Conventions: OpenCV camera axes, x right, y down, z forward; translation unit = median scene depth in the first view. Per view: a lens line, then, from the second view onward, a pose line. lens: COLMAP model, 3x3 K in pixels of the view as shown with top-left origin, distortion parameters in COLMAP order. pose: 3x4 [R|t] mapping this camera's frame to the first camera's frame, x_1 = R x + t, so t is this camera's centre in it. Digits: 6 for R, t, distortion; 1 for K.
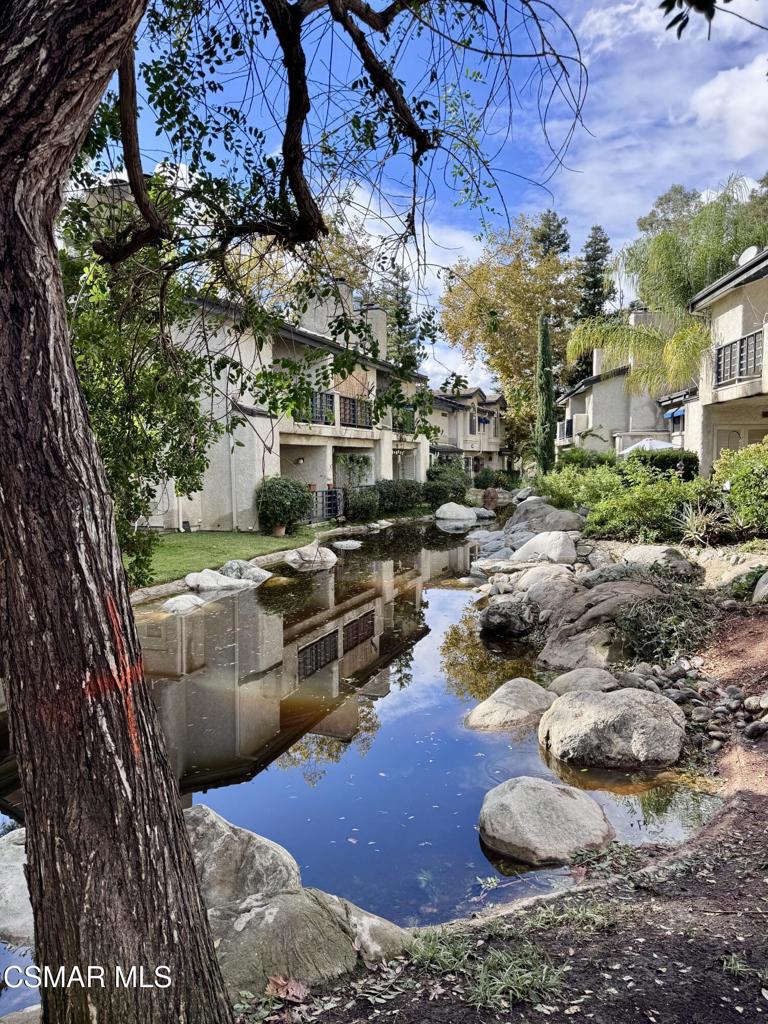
lens RADIAL K [[726.4, 0, 384.0], [0, 726.4, 512.0], [0, 0, 1]] dist [0.039293, -0.001464]
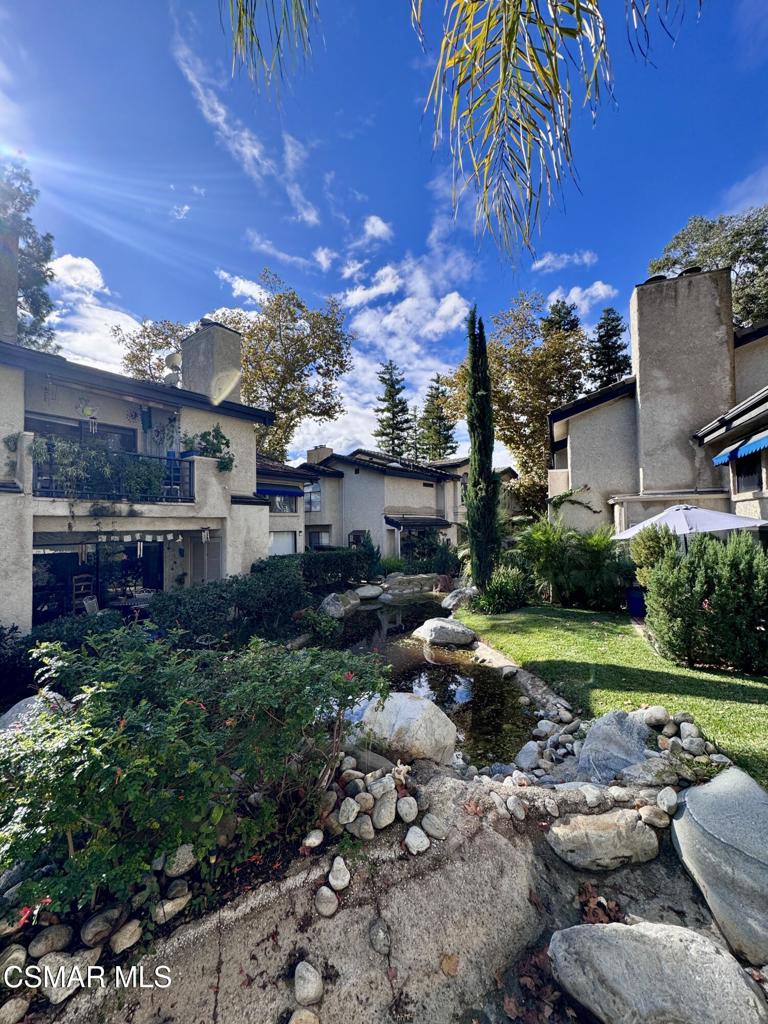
lens RADIAL K [[425.9, 0, 385.2], [0, 425.9, 500.2], [0, 0, 1]] dist [0.000613, 0.000024]
pose [[0.967182, -0.017056, -0.253512, 0.231170], [-0.015168, 0.992089, -0.124614, -0.063028], [0.253632, 0.124369, 0.959272, 0.642625]]
